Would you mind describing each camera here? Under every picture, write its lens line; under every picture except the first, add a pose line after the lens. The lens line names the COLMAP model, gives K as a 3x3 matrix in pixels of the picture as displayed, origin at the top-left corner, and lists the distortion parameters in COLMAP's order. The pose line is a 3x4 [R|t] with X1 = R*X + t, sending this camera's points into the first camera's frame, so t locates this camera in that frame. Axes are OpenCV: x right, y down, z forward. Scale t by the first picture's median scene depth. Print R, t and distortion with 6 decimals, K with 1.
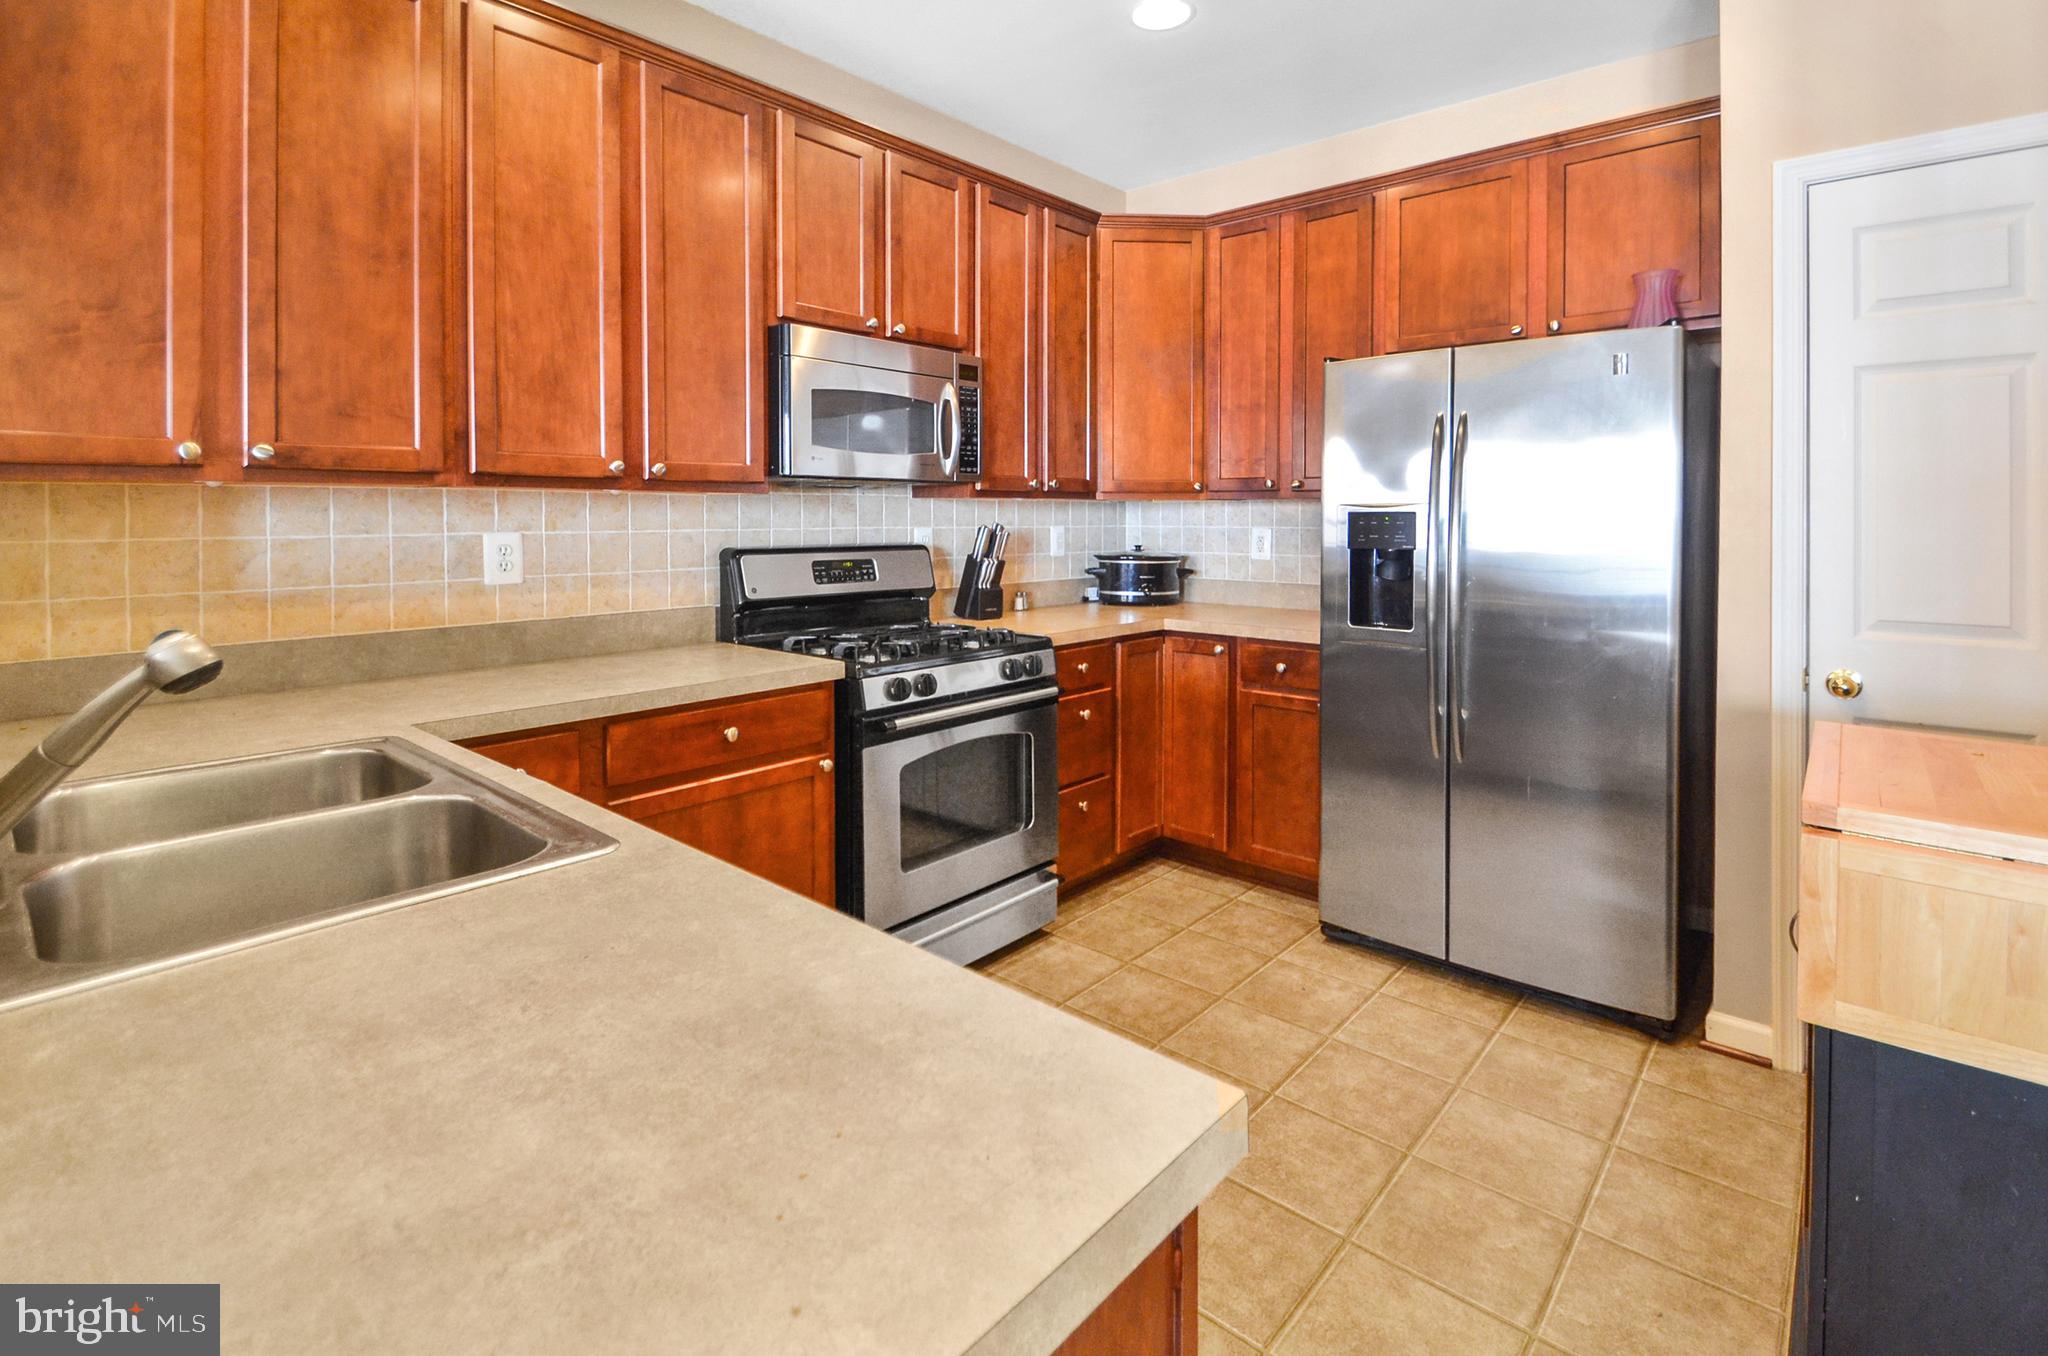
lens RADIAL K [[947.3, 0, 1022.9], [0, 947.3, 548.7], [0, 0, 1]] dist [0.002305, -0.000309]
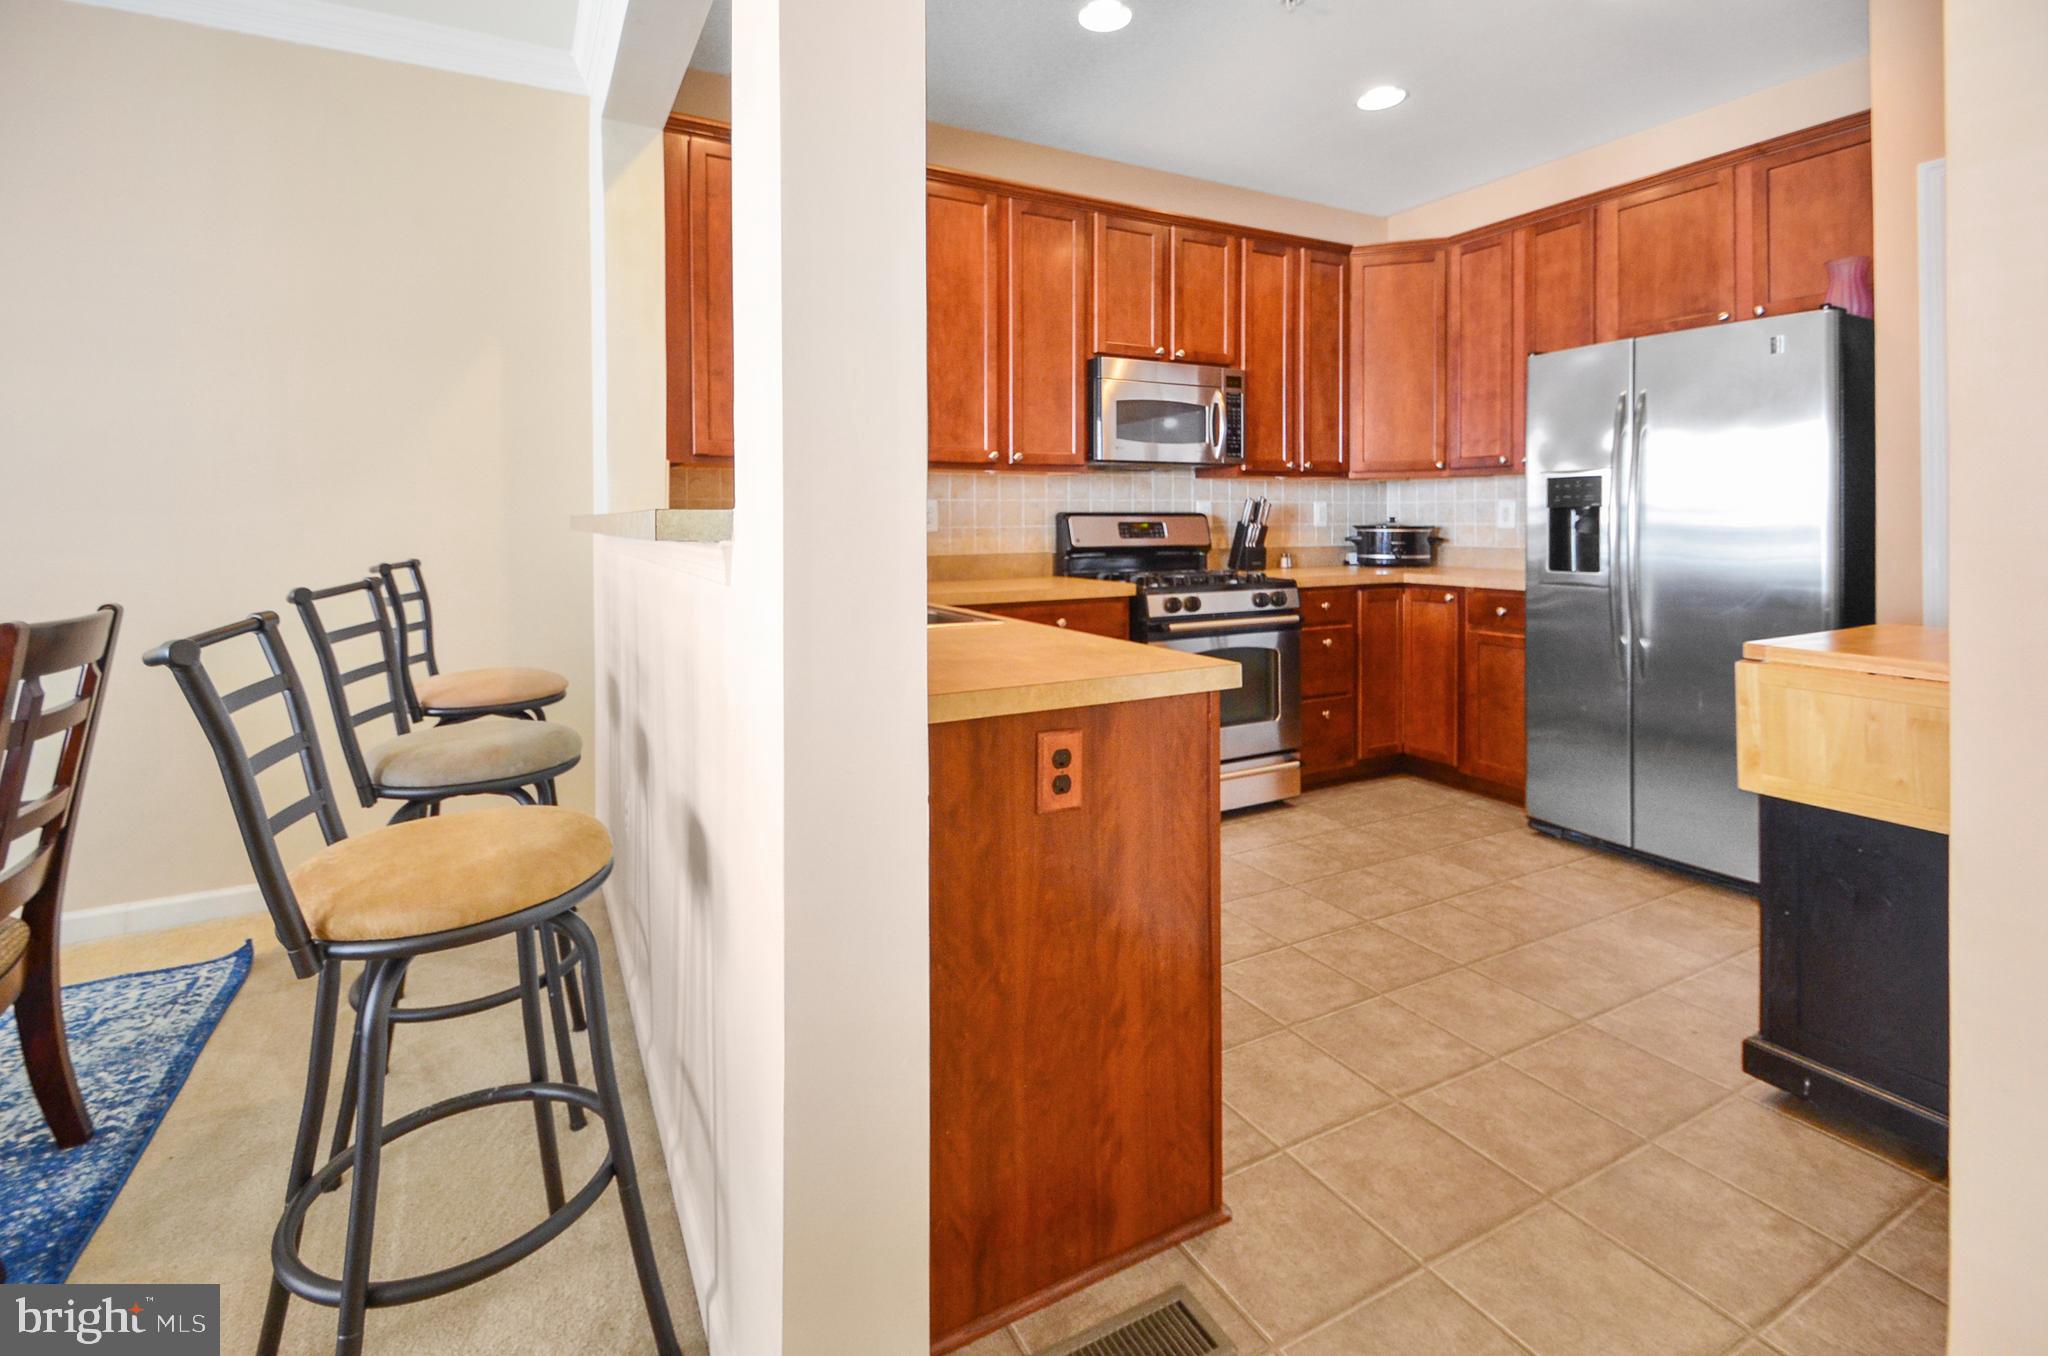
lens RADIAL K [[929.9, 0, 1019.6], [0, 929.9, 526.9], [0, 0, 1]] dist [0.021077, -0.000255]
pose [[0.939743, -0.003091, -0.341868, 0.106515], [-0.005672, 0.999681, -0.024631, 0.052063], [0.341835, 0.025086, 0.939425, -0.329610]]
